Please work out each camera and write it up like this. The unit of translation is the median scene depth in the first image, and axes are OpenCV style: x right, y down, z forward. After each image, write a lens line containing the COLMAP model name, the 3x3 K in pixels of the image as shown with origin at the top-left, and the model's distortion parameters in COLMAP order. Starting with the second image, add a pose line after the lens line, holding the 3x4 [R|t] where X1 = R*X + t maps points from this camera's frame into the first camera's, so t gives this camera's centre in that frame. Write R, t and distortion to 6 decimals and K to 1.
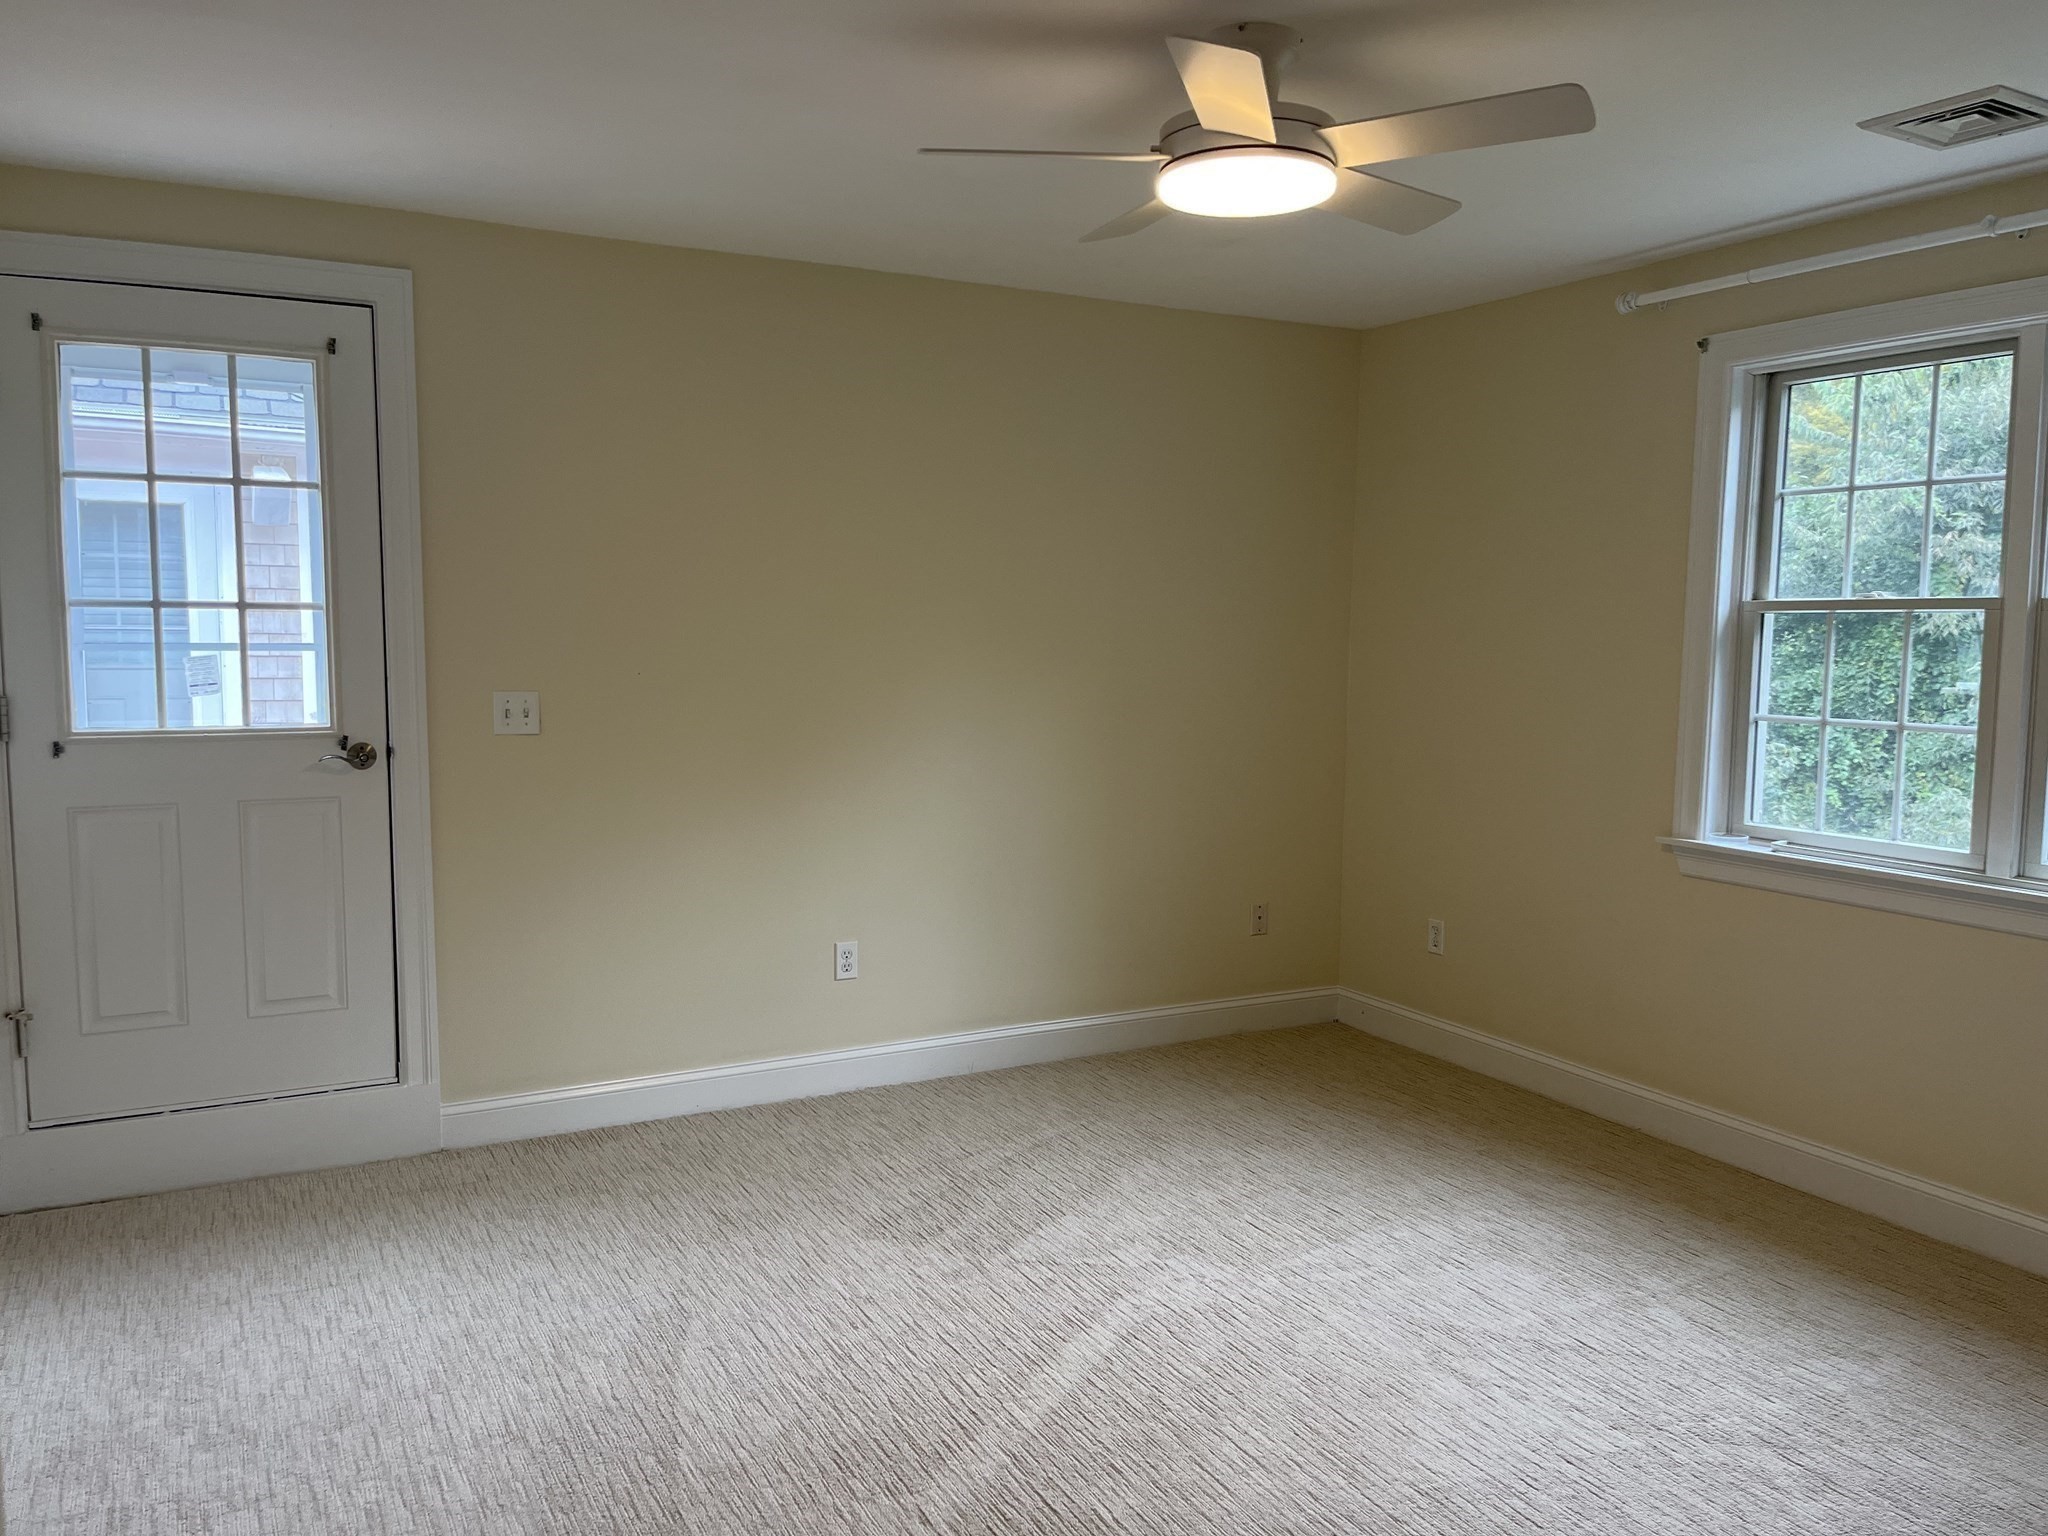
lens RADIAL K [[1543.1, 0, 1025.5], [0, 1543.1, 765.5], [0, 0, 1]] dist [0.067007, -0.093006]
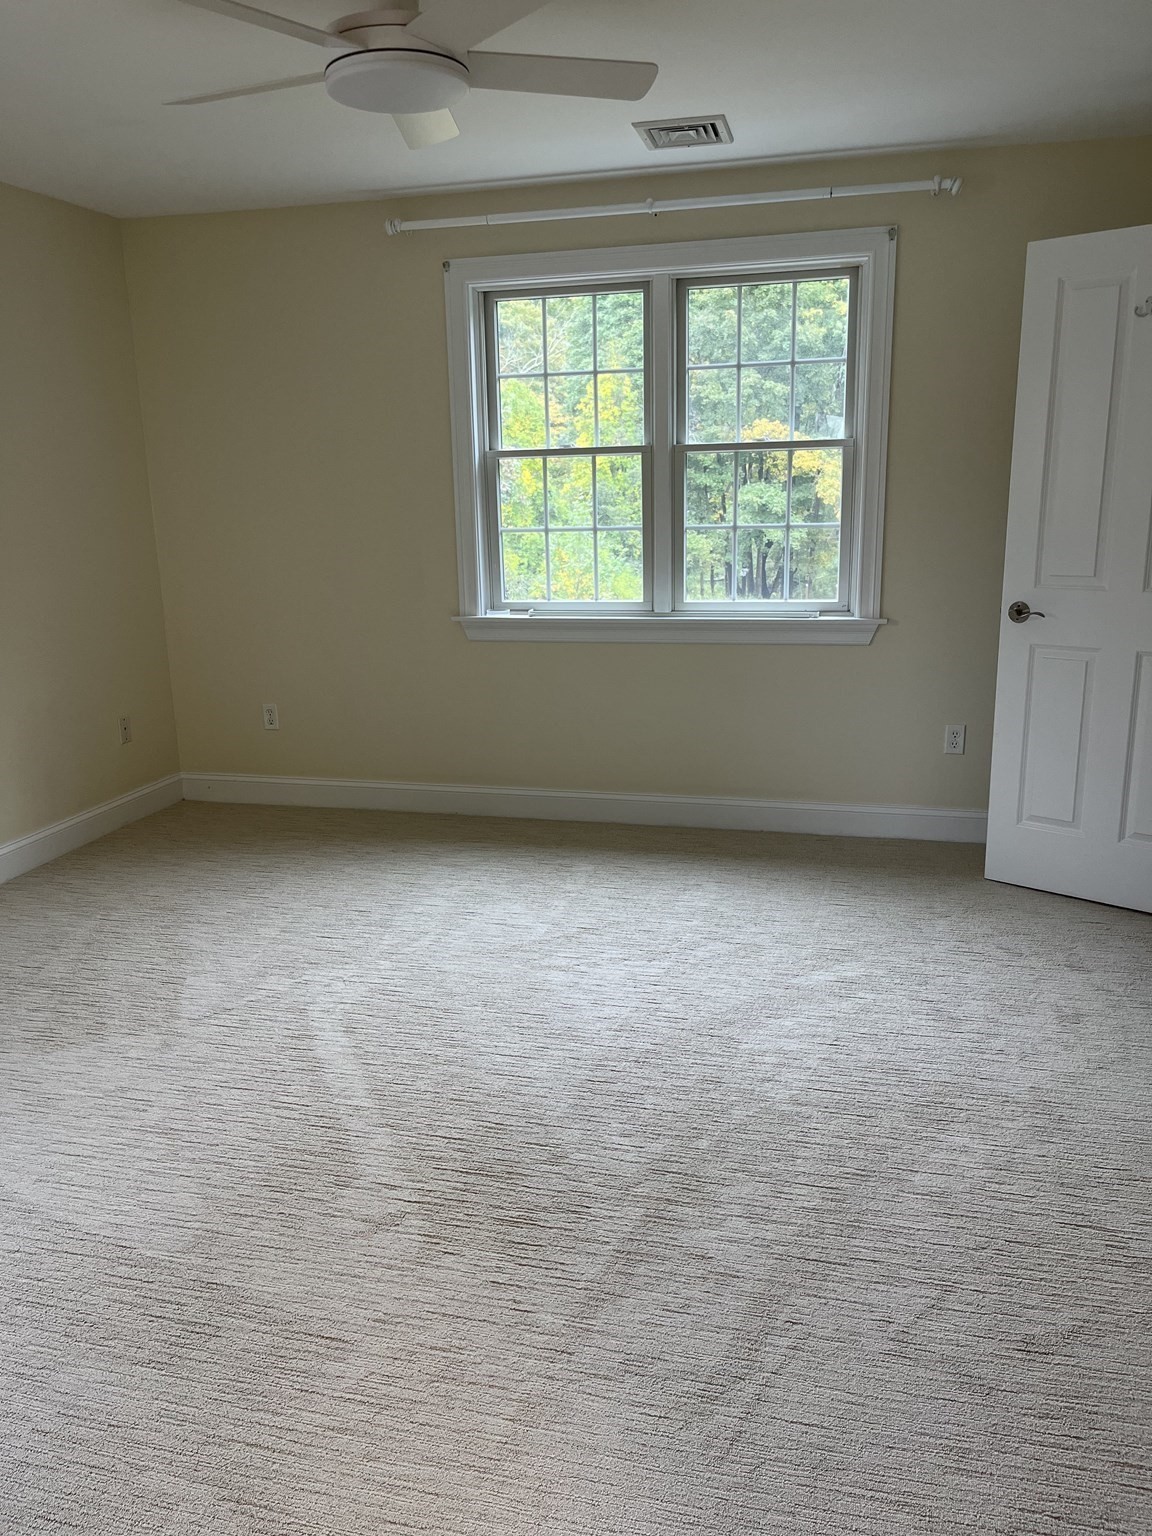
lens RADIAL K [[1157.3, 0, 576.5], [0, 1157.3, 767.7], [0, 0, 1]] dist [0.067007, -0.093006]
pose [[0.678803, -0.199116, 0.706810, -0.333114], [0.098012, 0.978490, 0.181523, -0.002387], [-0.727750, -0.053943, 0.683717, 0.157106]]
